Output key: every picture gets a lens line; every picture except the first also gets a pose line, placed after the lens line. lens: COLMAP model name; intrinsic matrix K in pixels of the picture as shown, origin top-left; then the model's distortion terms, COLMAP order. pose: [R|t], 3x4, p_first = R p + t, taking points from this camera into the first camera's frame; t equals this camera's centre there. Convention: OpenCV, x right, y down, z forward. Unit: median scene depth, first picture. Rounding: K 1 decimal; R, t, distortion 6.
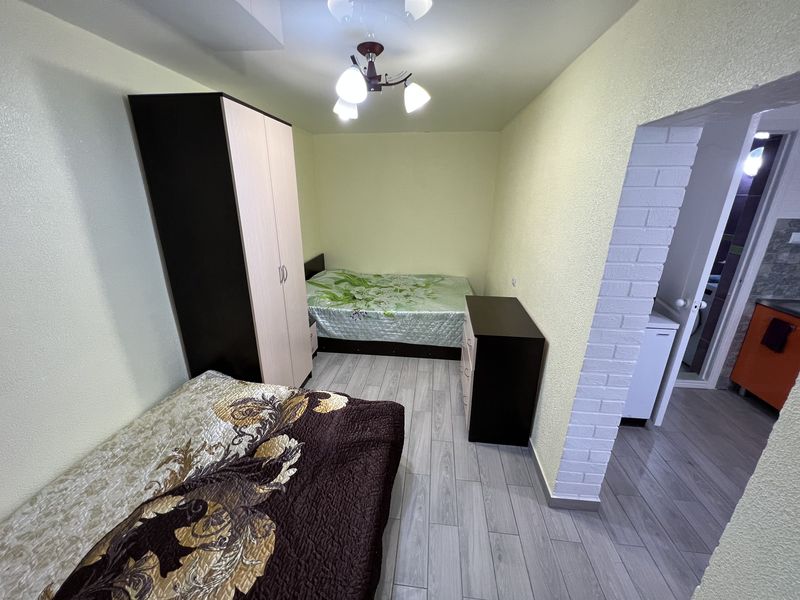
lens RADIAL K [[320.4, 0, 399.1], [0, 320.4, 298.8], [0, 0, 1]] dist [-0.001716, 0.000092]
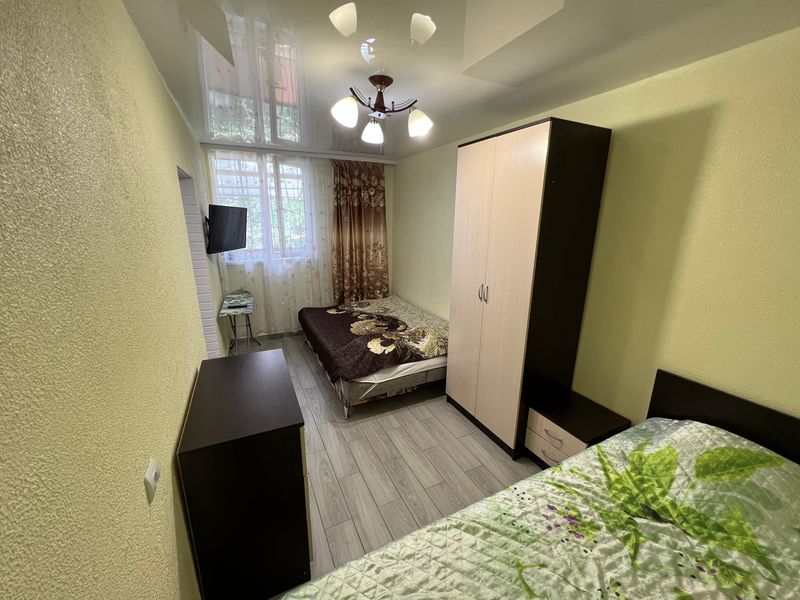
lens RADIAL K [[320.4, 0, 399.1], [0, 320.4, 298.8], [0, 0, 1]] dist [-0.001716, 0.000092]
pose [[-0.841367, 0.118359, -0.527346, 0.261598], [-0.186914, 0.851795, 0.489396, -0.343105], [0.507115, 0.510330, -0.694549, 1.080037]]
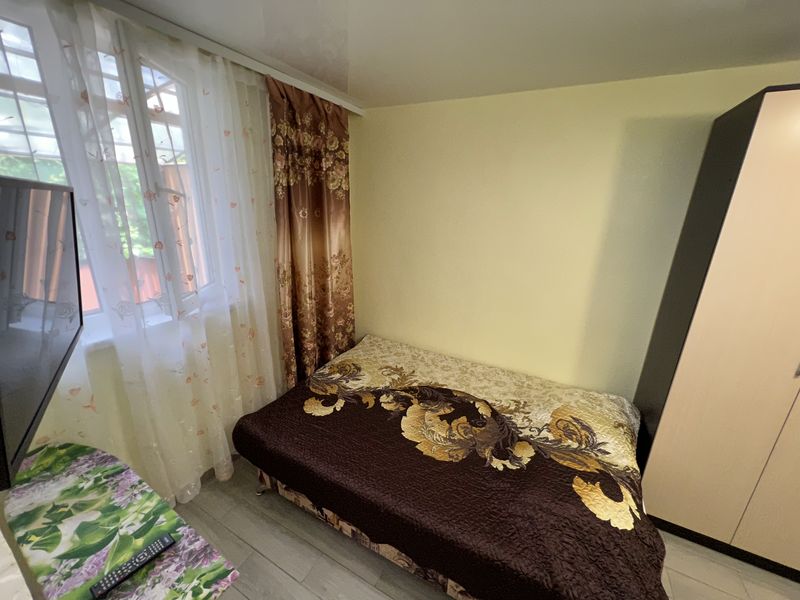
lens RADIAL K [[320.4, 0, 399.1], [0, 320.4, 298.8], [0, 0, 1]] dist [-0.001716, 0.000092]
pose [[-0.364550, 0.254357, -0.895771, 0.262334], [-0.328237, 0.865124, 0.379237, -0.105955], [0.871415, 0.432276, -0.231891, 0.305974]]
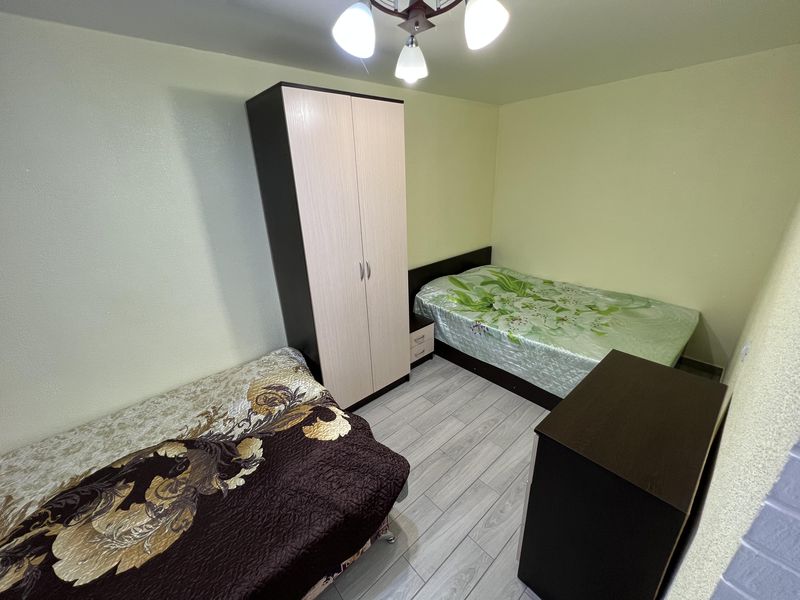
lens RADIAL K [[320.4, 0, 399.1], [0, 320.4, 298.8], [0, 0, 1]] dist [-0.001716, 0.000092]
pose [[0.744540, 0.210247, -0.633606, 0.223107], [-0.174433, 0.977408, 0.119356, -0.086061], [0.644386, 0.021656, 0.764393, 0.240906]]
